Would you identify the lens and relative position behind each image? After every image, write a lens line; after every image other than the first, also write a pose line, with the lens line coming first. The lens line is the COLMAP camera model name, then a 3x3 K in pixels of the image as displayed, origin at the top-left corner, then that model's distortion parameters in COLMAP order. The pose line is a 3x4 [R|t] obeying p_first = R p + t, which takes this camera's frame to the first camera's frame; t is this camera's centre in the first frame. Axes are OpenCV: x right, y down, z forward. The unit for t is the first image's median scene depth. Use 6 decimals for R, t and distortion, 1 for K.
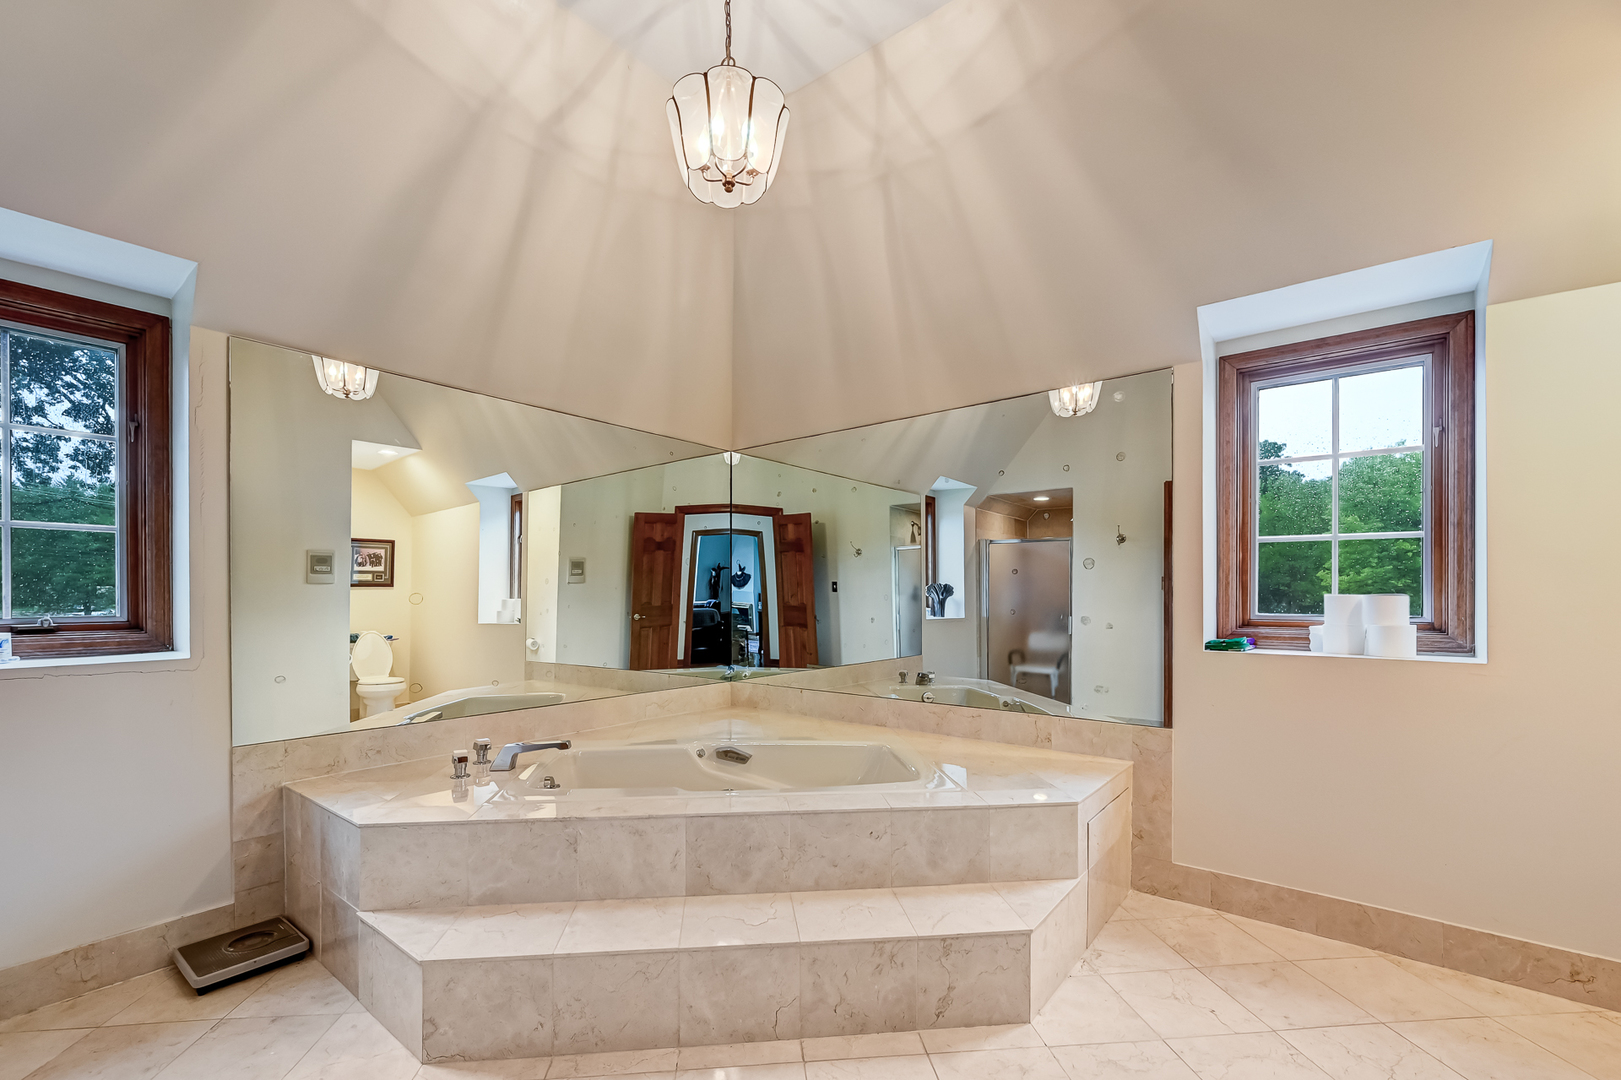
lens RADIAL K [[677.8, 0, 809.6], [0, 677.8, 597.4], [0, 0, 1]] dist [-0.000057, -0.000071]
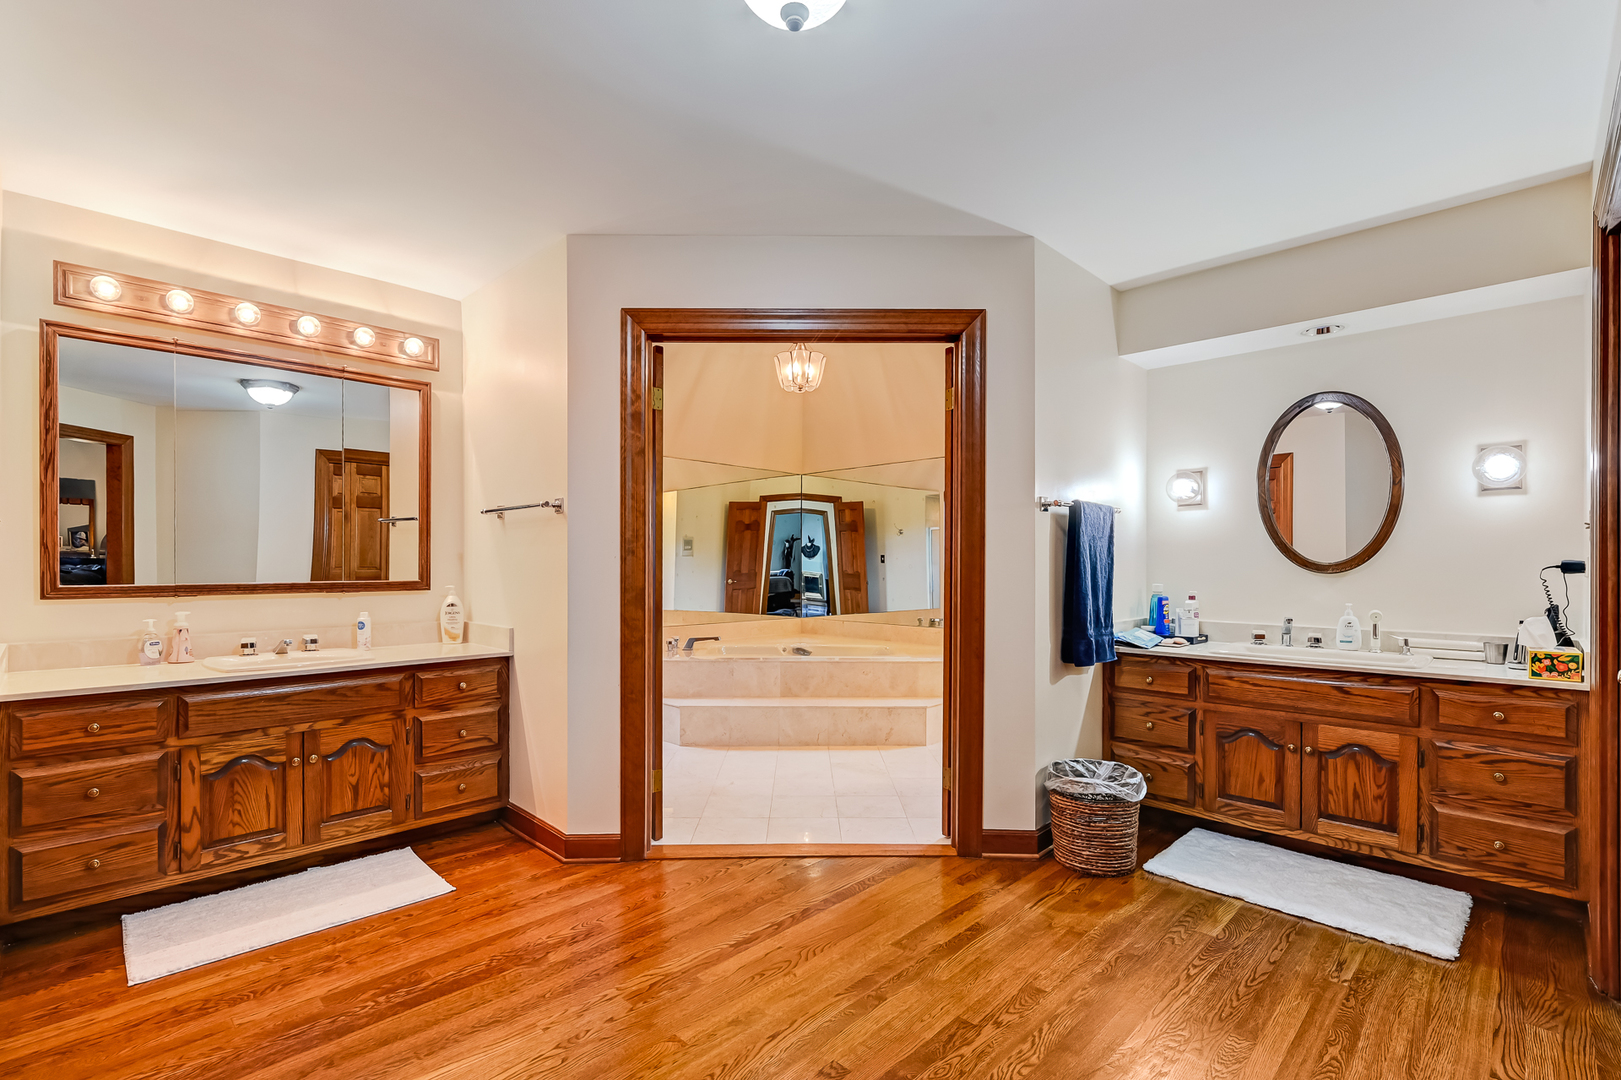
lens RADIAL K [[756.8, 0, 809.2], [0, 756.8, 574.4], [0, 0, 1]] dist [-0.002630, -0.000265]
pose [[0.994485, 0.008349, -0.104550, 0.050837], [-0.007514, 0.999937, 0.008382, 0.003348], [0.104613, -0.007550, 0.994484, -0.437480]]
